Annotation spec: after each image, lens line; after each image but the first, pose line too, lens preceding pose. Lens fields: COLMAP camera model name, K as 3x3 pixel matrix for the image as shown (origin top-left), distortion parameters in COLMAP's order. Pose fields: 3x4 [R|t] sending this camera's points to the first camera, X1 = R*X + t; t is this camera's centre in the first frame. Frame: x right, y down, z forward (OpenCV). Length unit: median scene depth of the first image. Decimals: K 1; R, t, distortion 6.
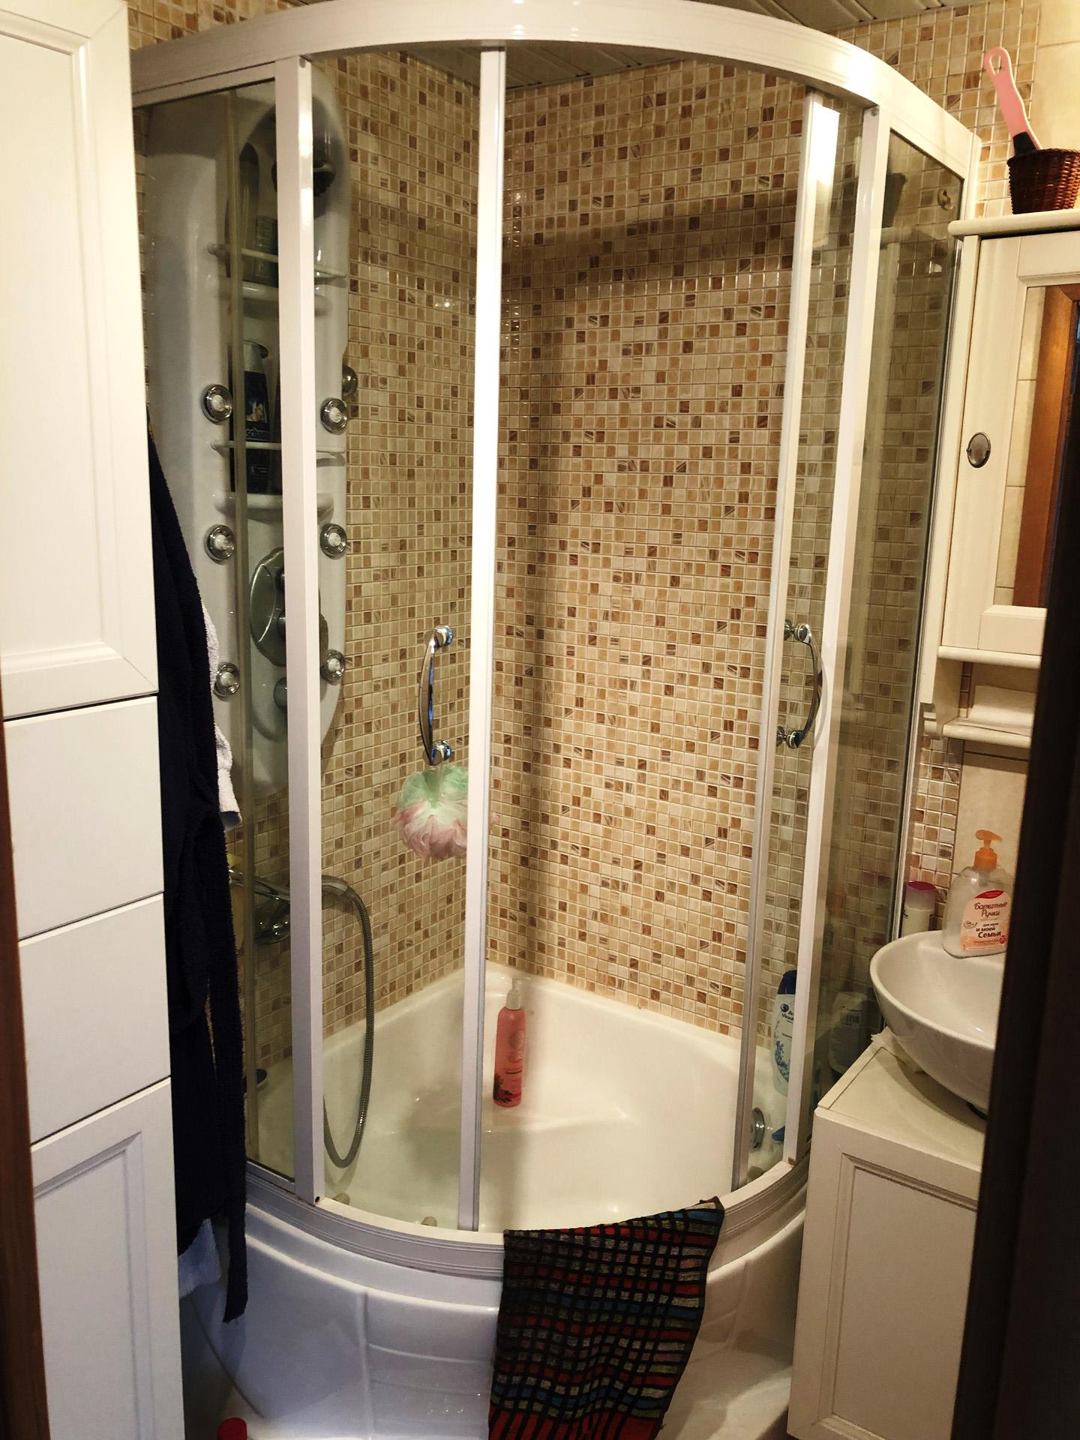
lens RADIAL K [[1201.6, 0, 540.0], [0, 1201.6, 720.0], [0, 0, 1]] dist [0.144510, -0.325312]
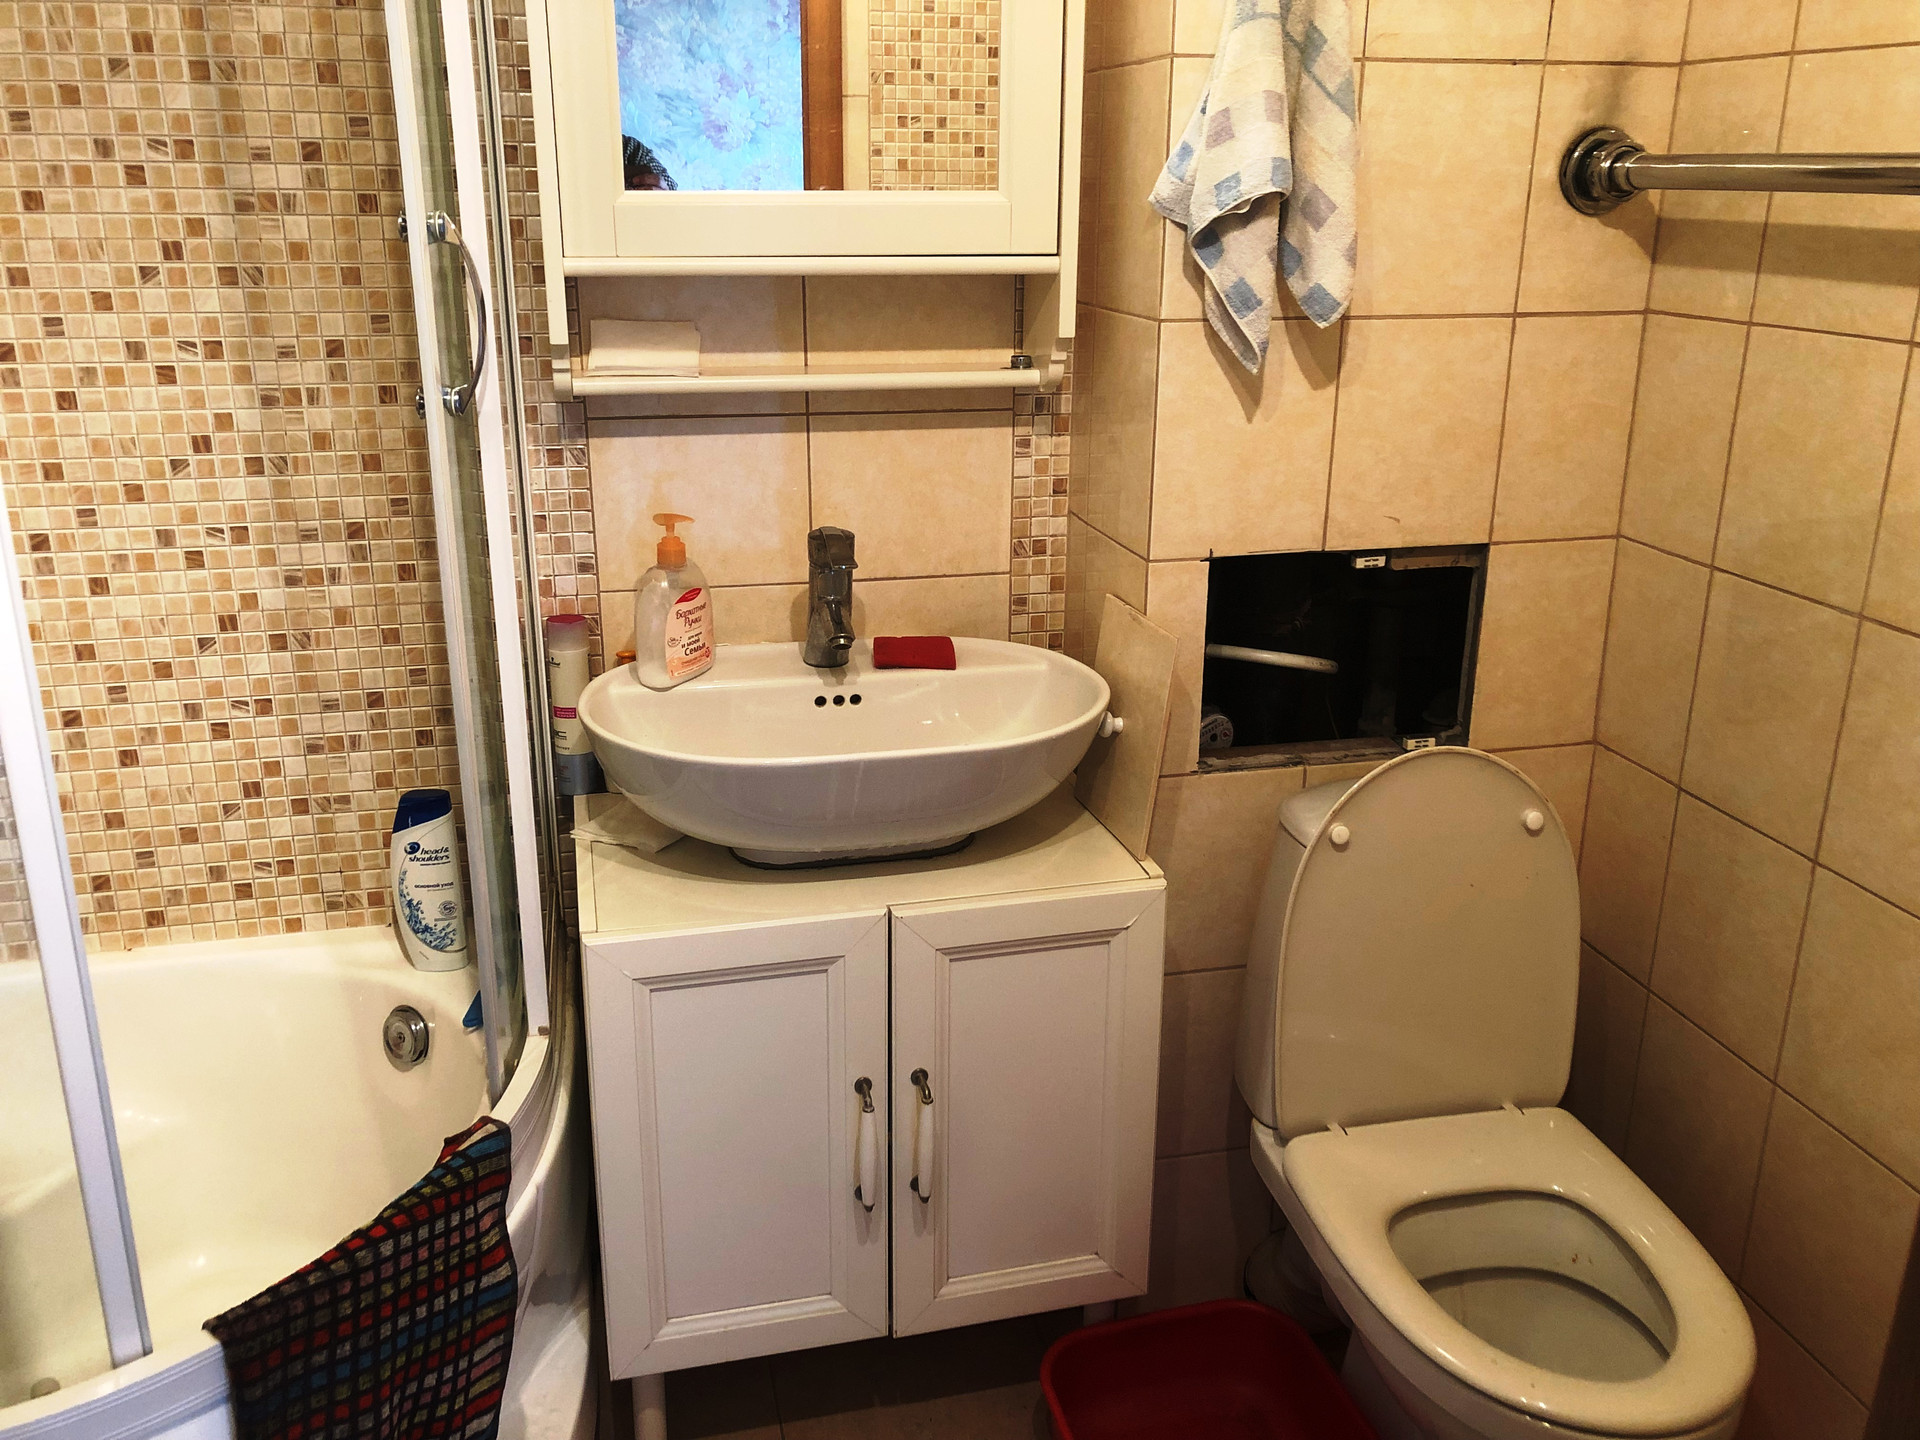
lens RADIAL K [[1590.3, 0, 960.0], [0, 1590.3, 720.0], [0, 0, 1]] dist [0.042893, -0.059548]
pose [[0.651754, -0.263166, 0.711309, -0.207145], [0.164943, 0.964605, 0.205745, 0.036460], [-0.740278, -0.016769, 0.672092, 0.183306]]
